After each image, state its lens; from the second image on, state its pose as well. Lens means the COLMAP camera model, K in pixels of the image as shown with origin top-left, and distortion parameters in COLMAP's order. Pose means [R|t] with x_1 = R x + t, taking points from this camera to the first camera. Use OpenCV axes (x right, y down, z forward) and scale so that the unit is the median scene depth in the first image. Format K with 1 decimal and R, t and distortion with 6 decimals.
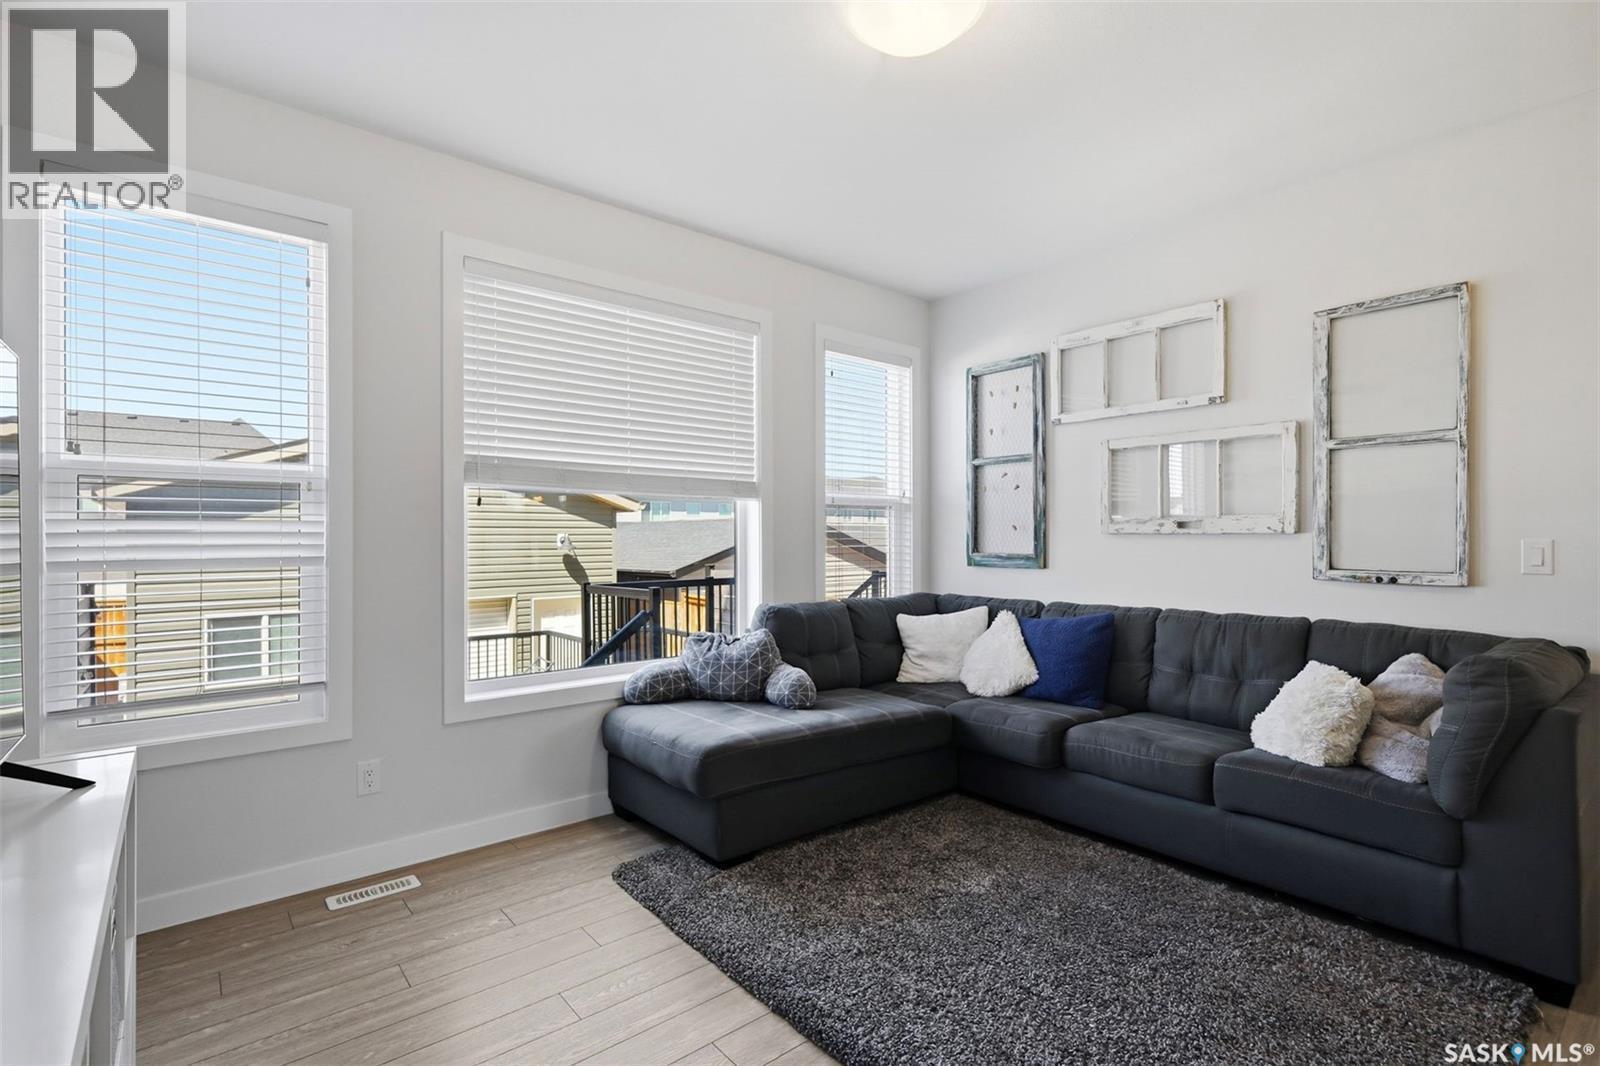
lens RADIAL K [[740.8, 0, 794.7], [0, 740.8, 538.3], [0, 0, 1]] dist [0.000771, 0.000404]
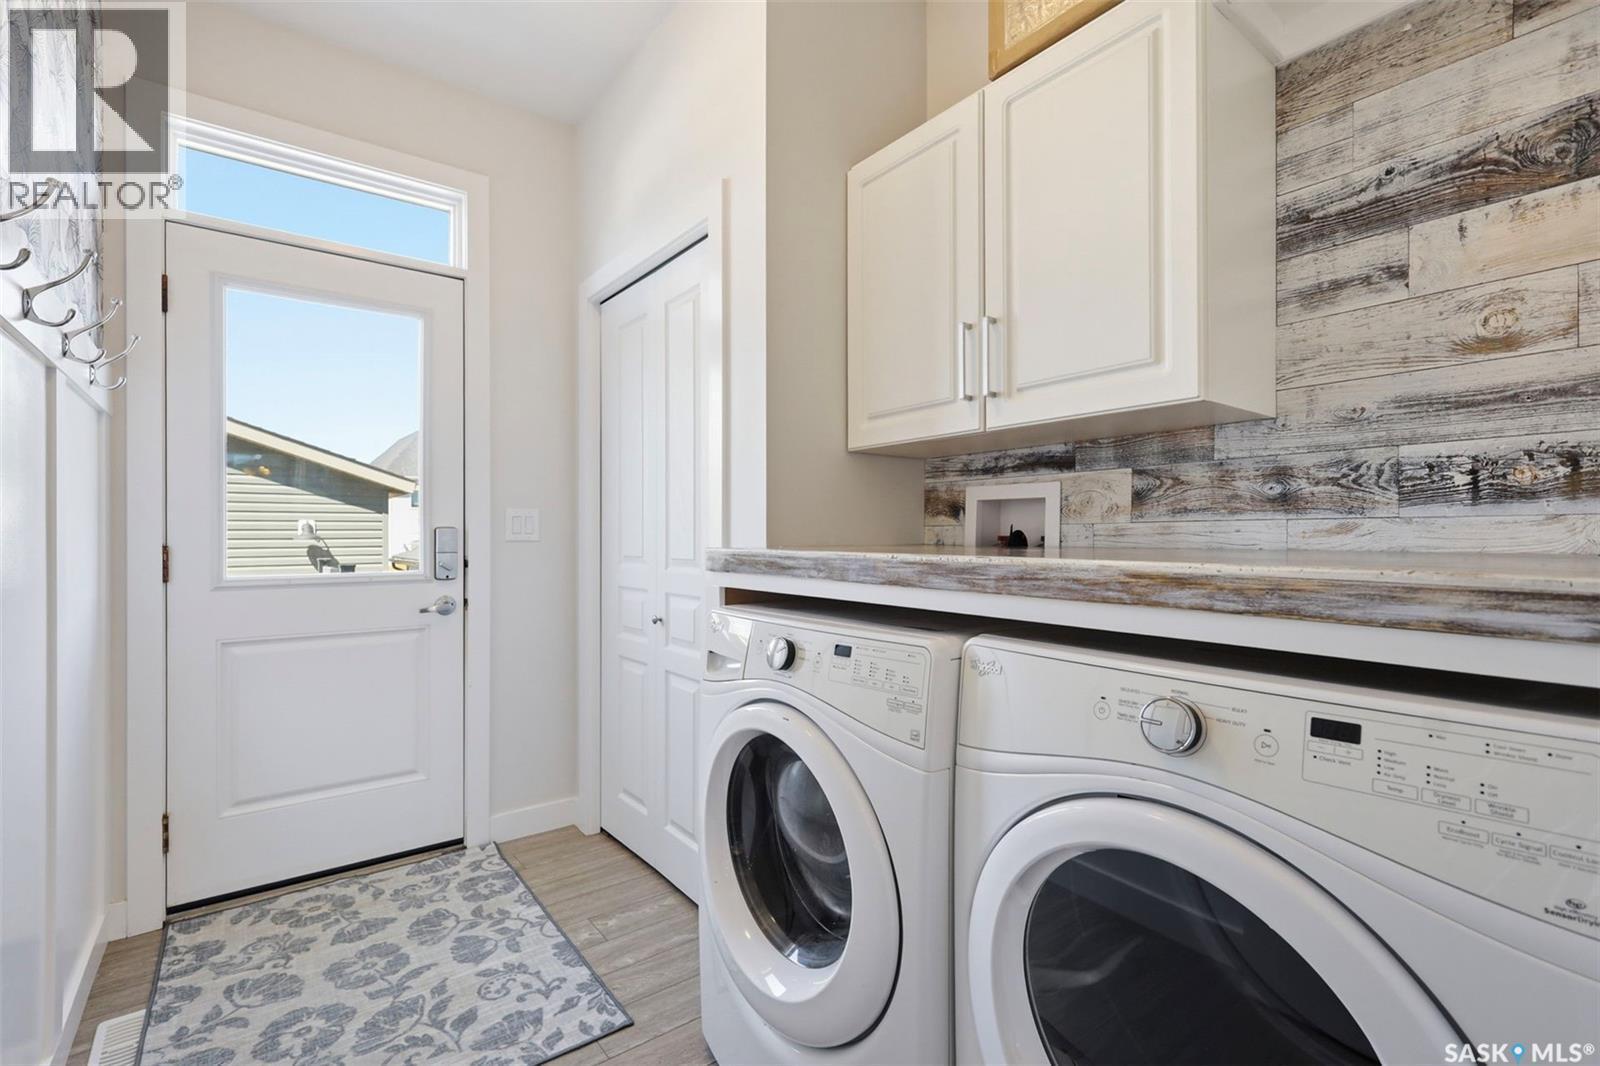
lens RADIAL K [[711.2, 0, 795.4], [0, 711.2, 534.6], [0, 0, 1]] dist [-0.000065, 0.000006]
pose [[0.999404, 0.003796, -0.034302, 0.812551], [-0.003760, 0.999992, 0.001115, 0.022985], [0.034306, -0.000986, 0.999411, 0.785429]]
